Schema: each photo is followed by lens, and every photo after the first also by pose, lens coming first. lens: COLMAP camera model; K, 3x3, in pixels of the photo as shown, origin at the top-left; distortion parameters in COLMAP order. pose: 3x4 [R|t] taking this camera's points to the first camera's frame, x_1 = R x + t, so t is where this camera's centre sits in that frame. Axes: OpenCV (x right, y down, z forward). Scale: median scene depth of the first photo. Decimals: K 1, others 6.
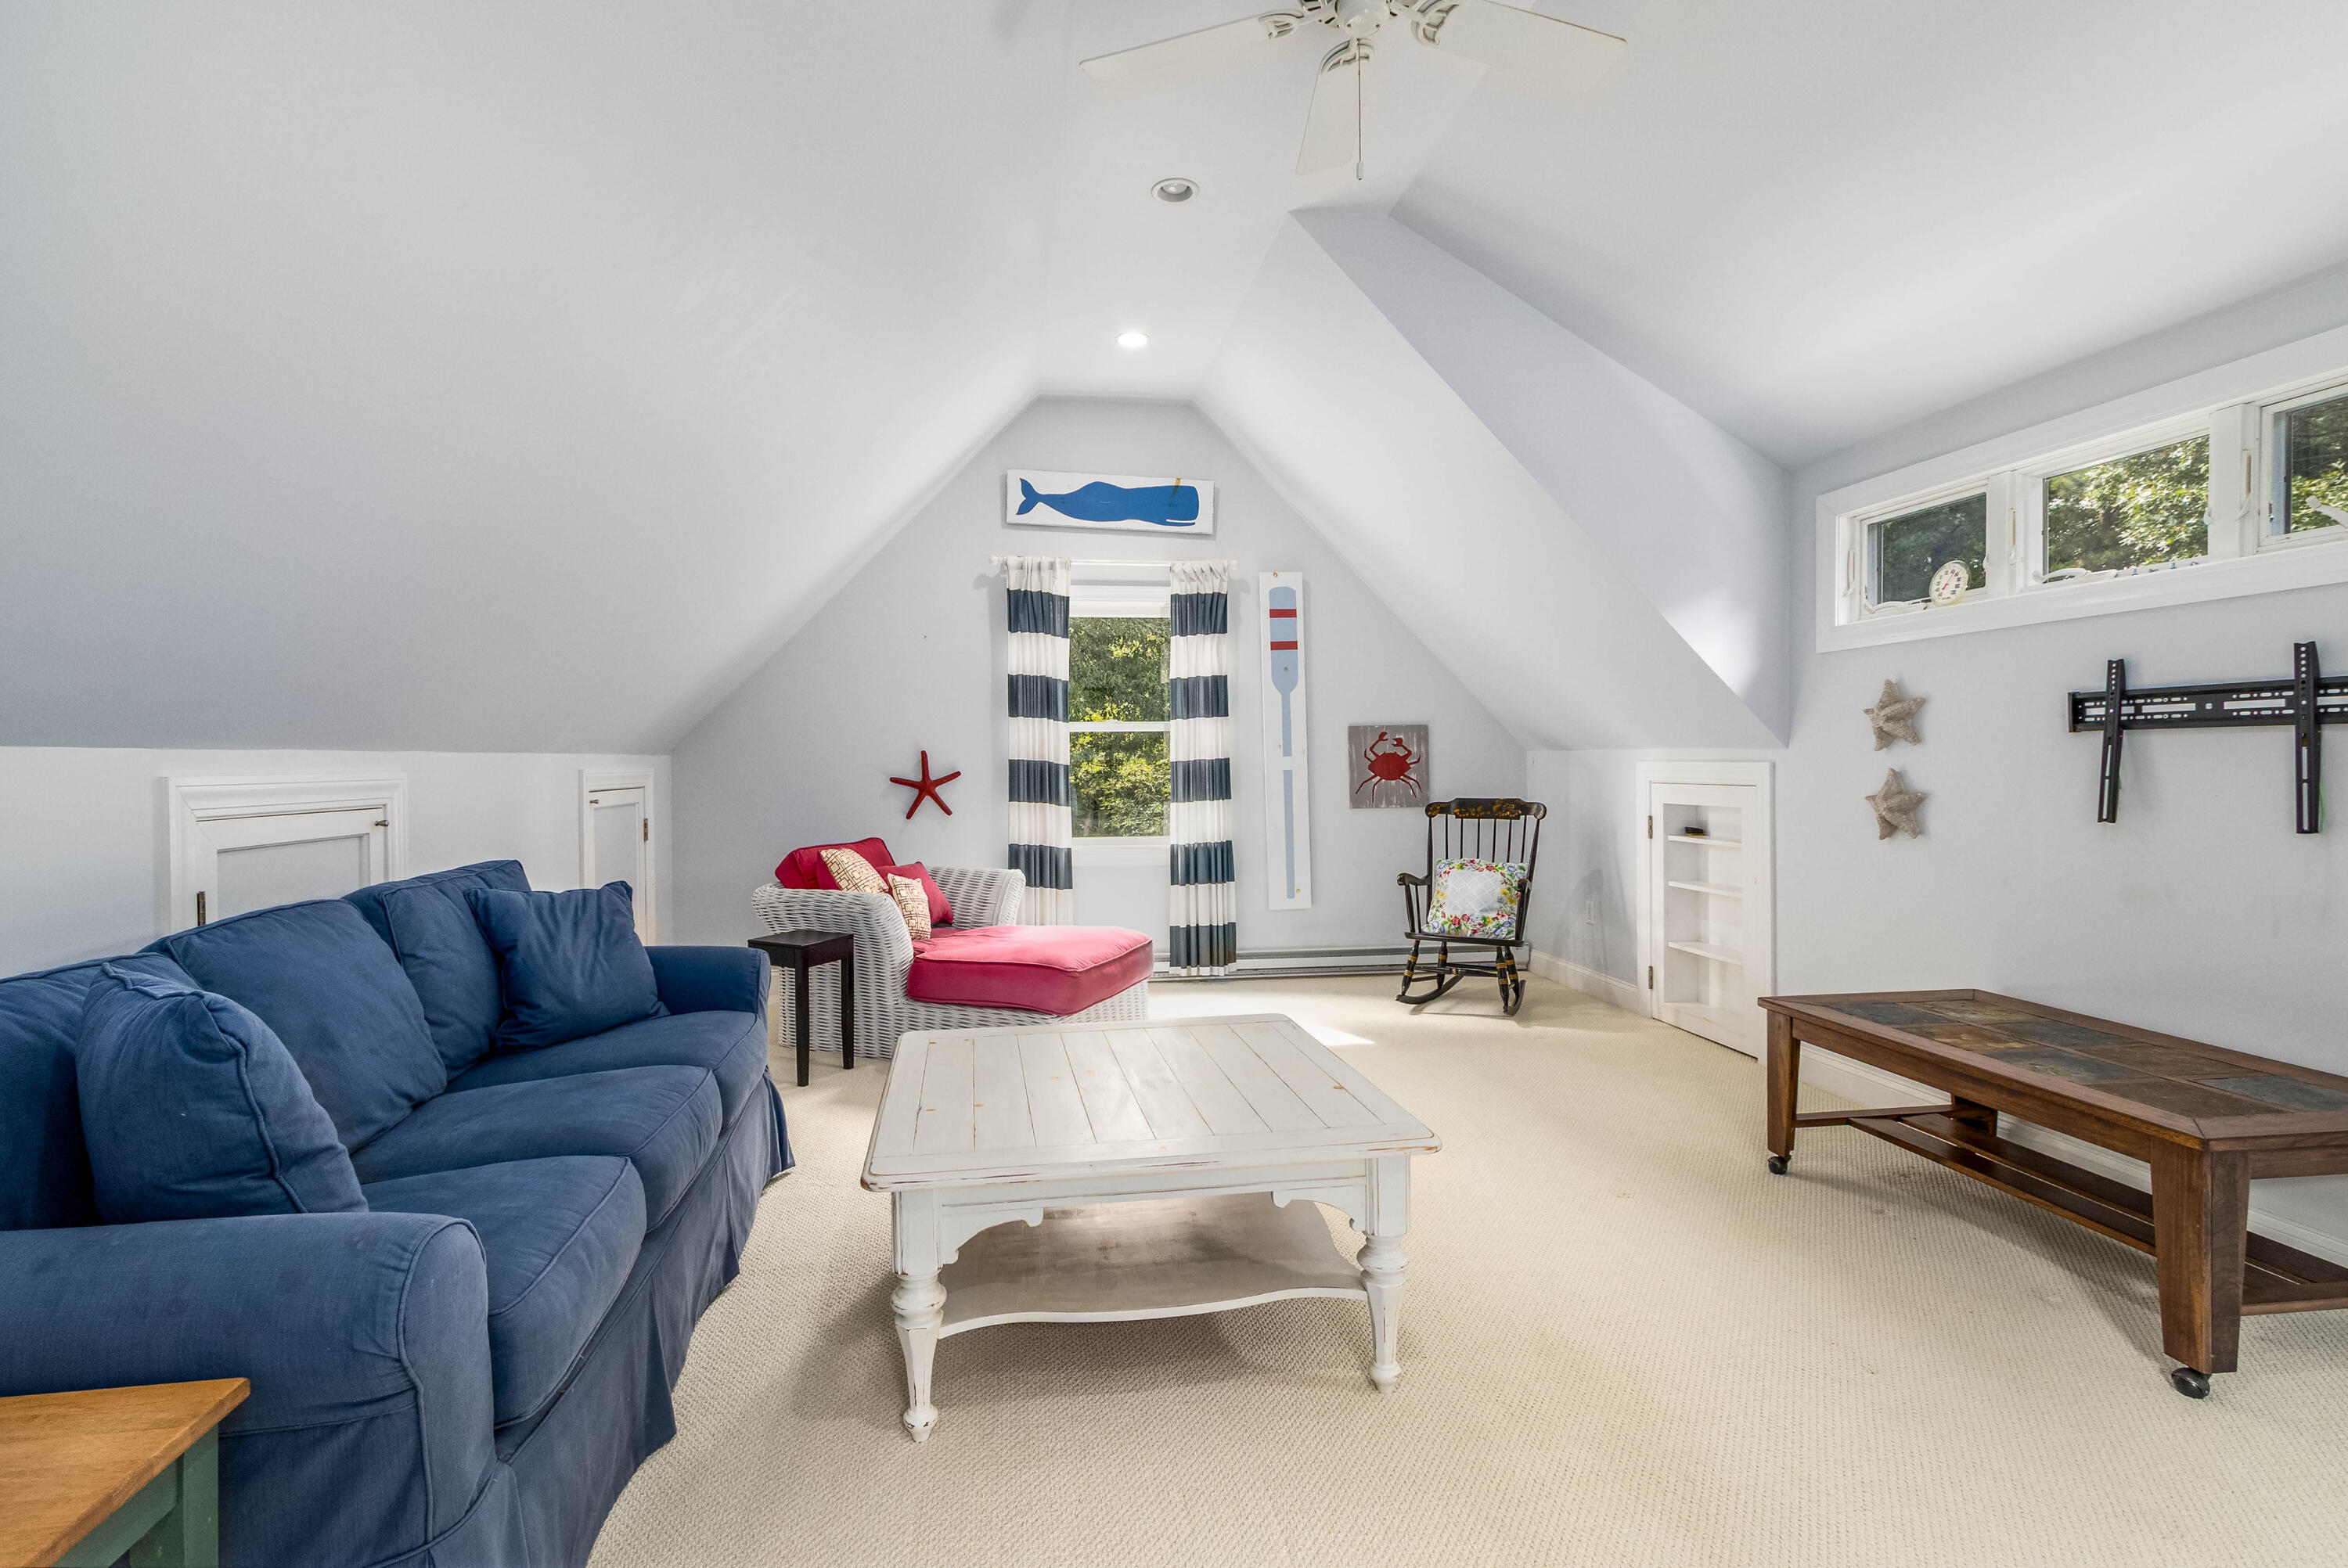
lens RADIAL K [[1087.8, 0, 1159.3], [0, 1087.8, 776.6], [0, 0, 1]] dist [0.004273, 0.001225]
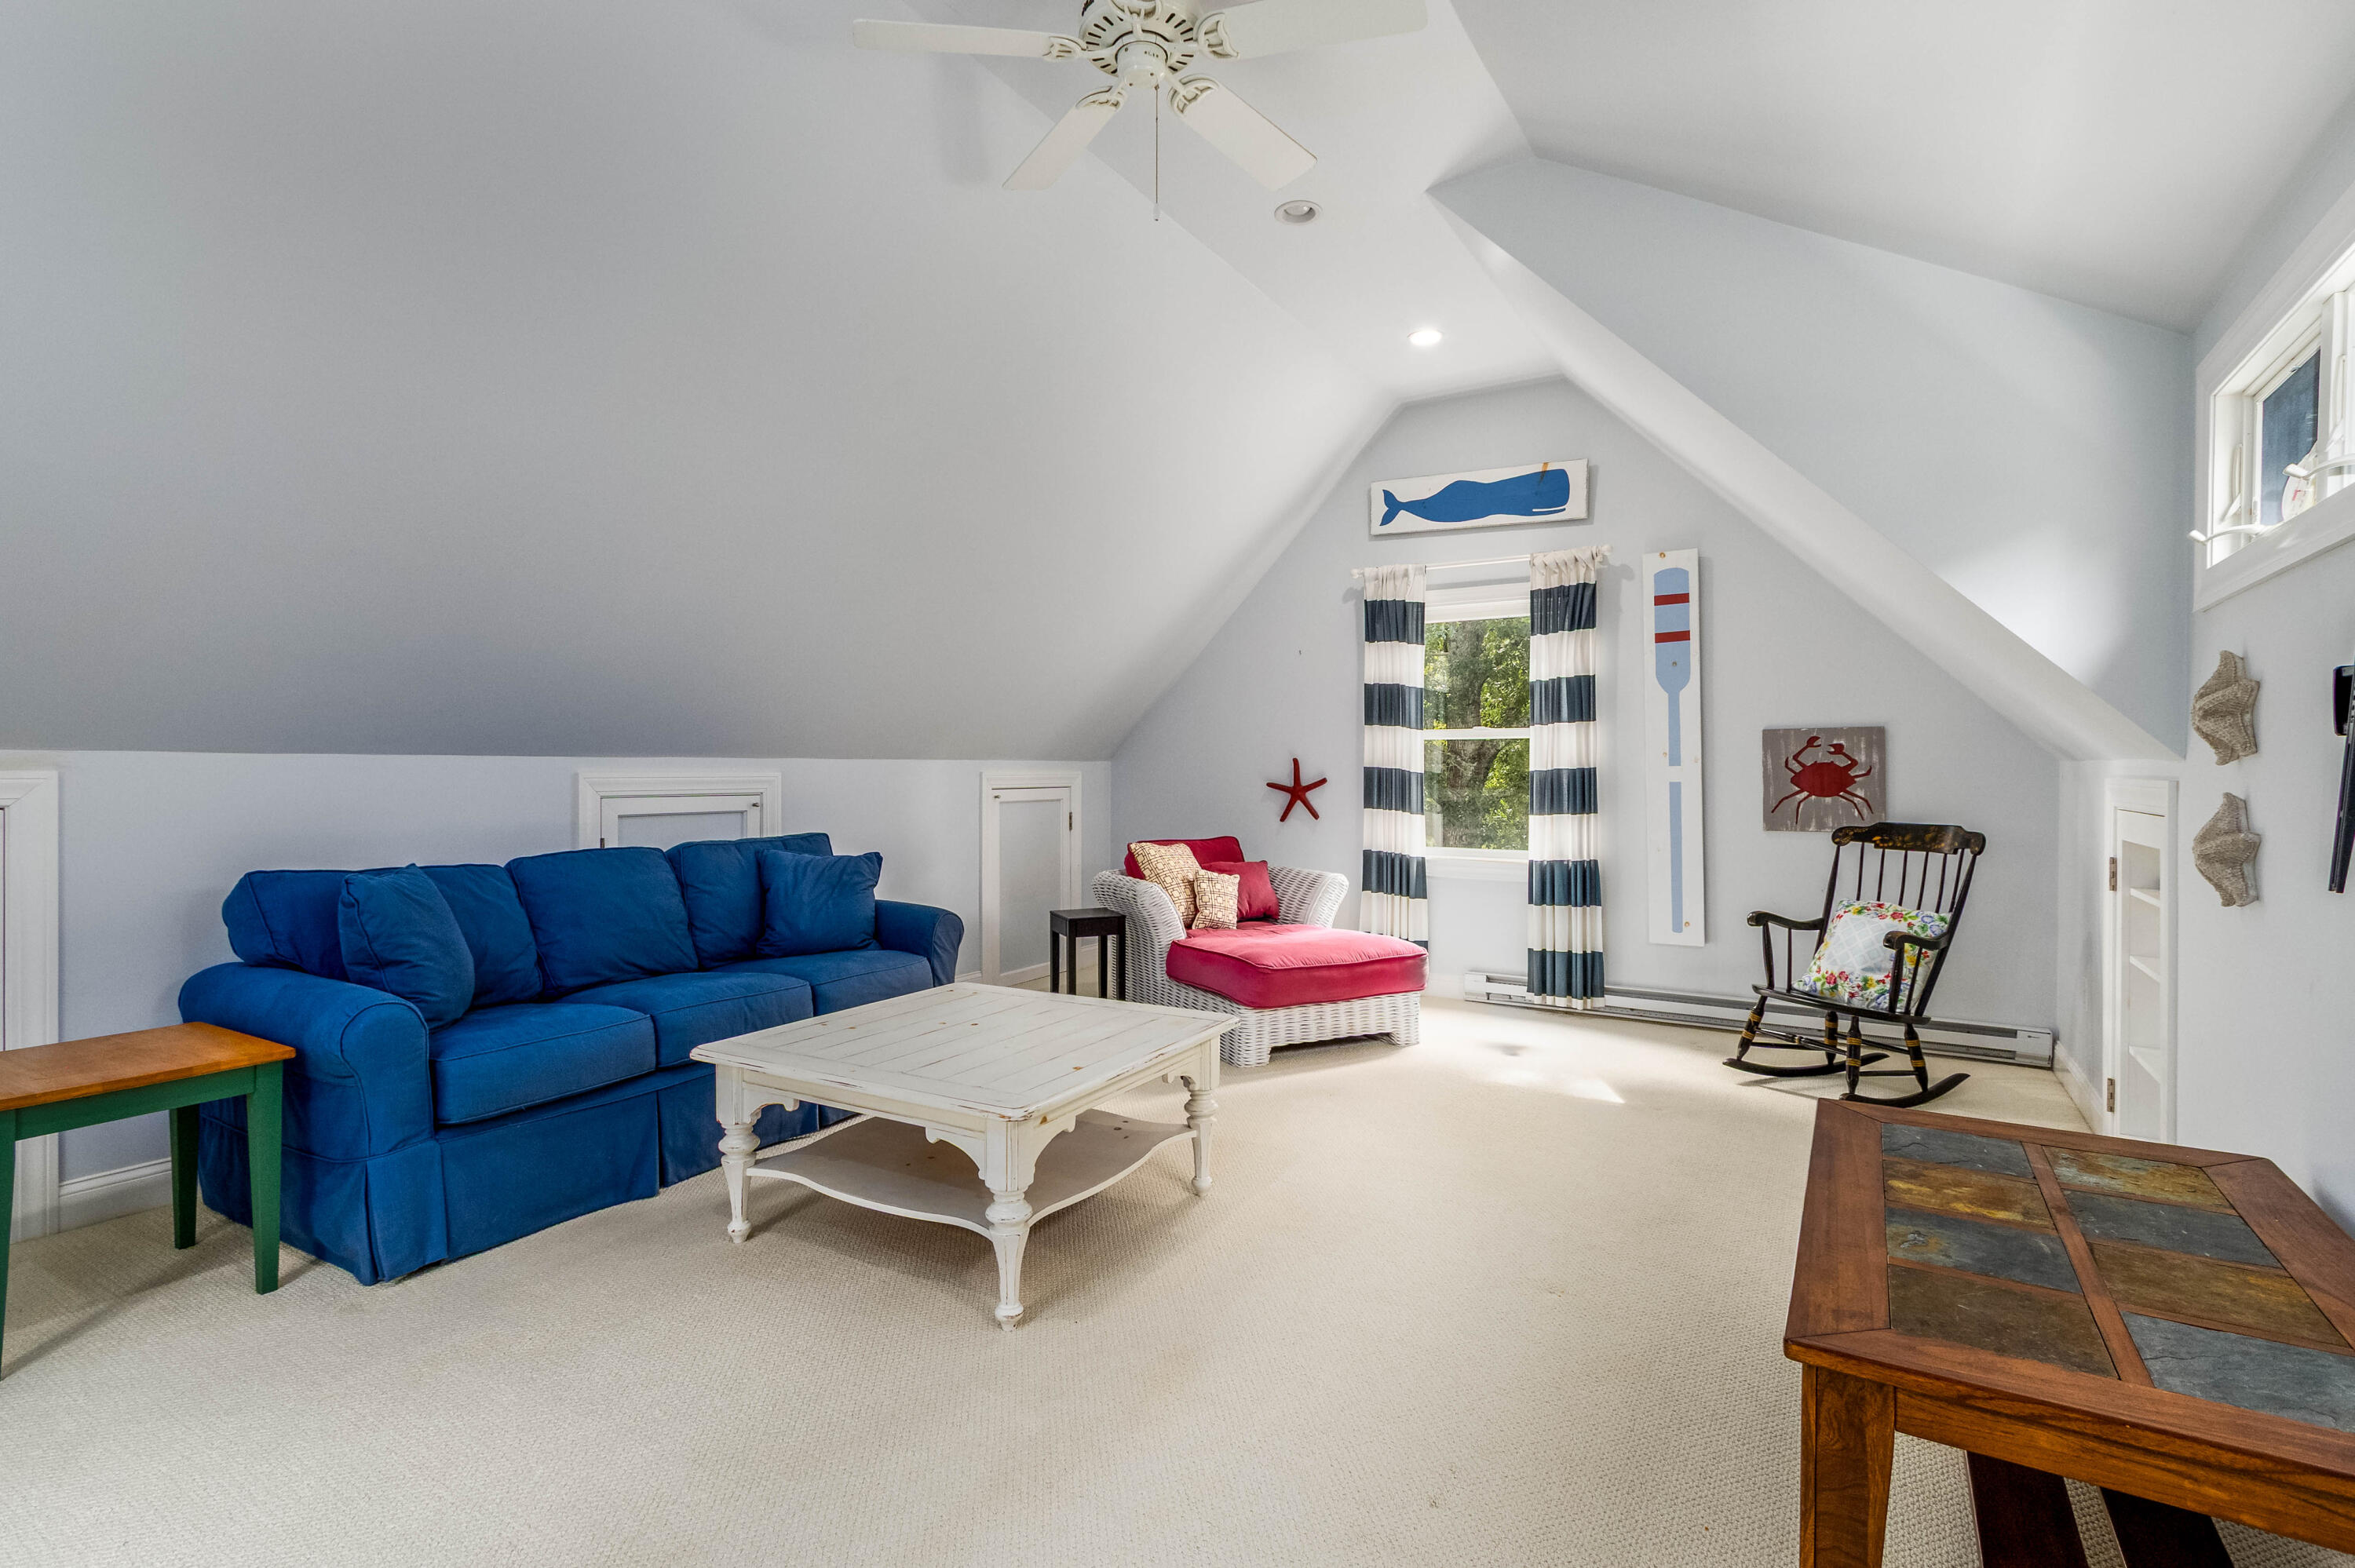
lens RADIAL K [[1113.7, 0, 1177.5], [0, 1113.7, 784.0], [0, 0, 1]] dist [0.002527, 0.000497]
pose [[0.773100, 0.017825, -0.634034, 0.386108], [-0.016957, 0.999829, 0.007432, -0.004552], [0.634057, 0.005006, 0.773270, 0.077956]]
